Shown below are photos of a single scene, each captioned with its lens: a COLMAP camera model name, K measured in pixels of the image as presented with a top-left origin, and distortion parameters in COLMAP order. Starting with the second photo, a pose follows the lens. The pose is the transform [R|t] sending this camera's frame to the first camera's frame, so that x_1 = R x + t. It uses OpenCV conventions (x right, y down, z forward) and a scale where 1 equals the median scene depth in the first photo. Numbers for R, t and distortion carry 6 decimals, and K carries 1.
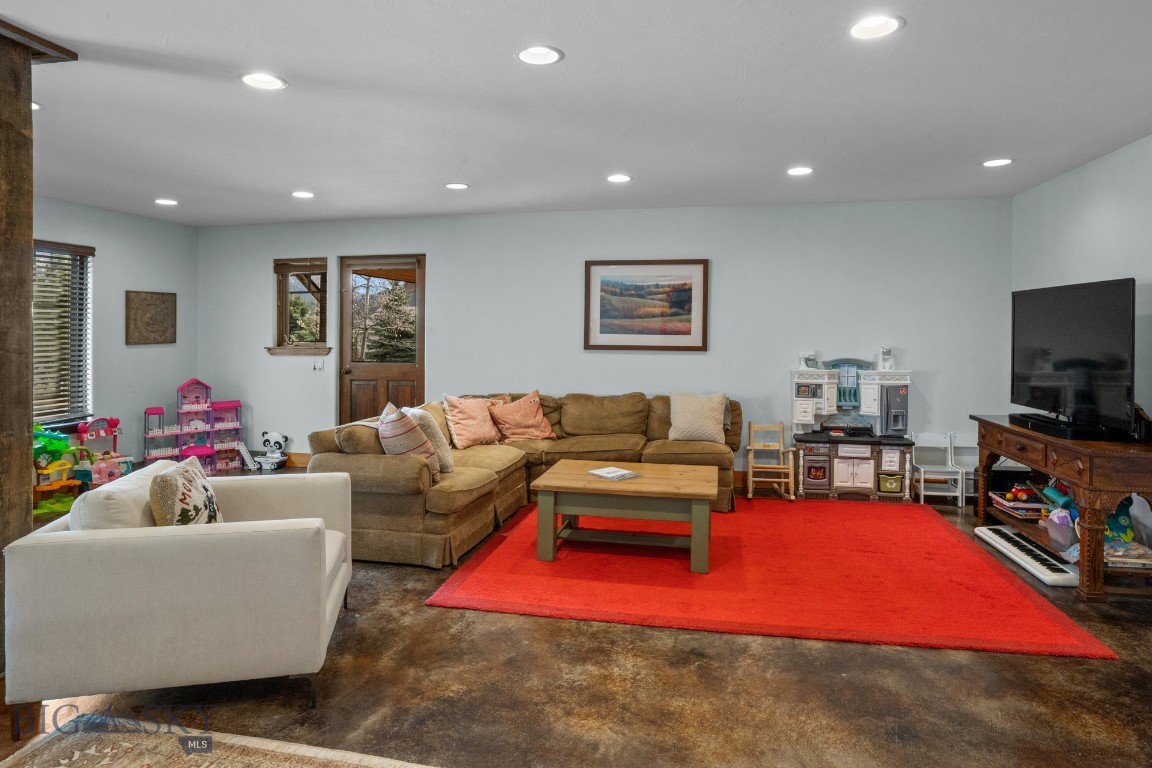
lens RADIAL K [[668.0, 0, 571.4], [0, 668.0, 332.5], [0, 0, 1]] dist [-0.055848, 0.001490]
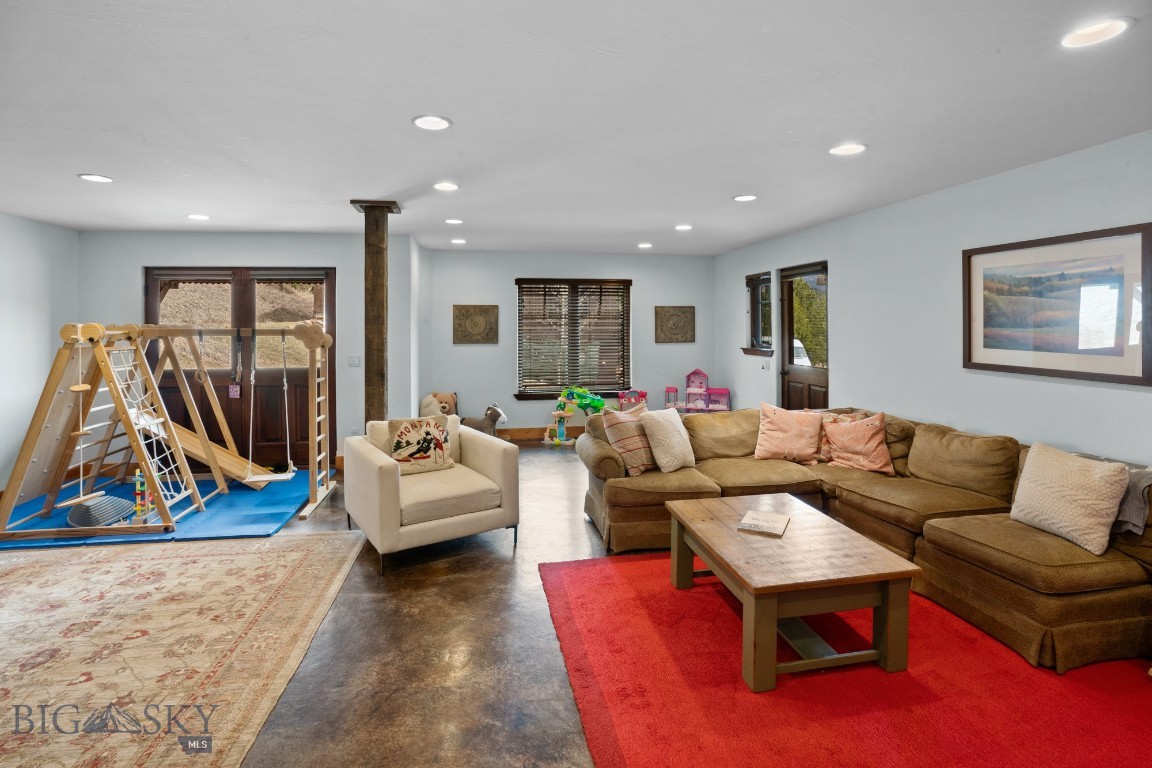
lens RADIAL K [[547.0, 0, 576.8], [0, 547.0, 321.5], [0, 0, 1]] dist [-0.051325, 0.000208]
pose [[0.377992, -0.005136, -0.925794, 0.416403], [-0.003608, 0.999969, -0.007021, -0.021410], [0.925802, 0.005994, 0.377962, 0.375153]]
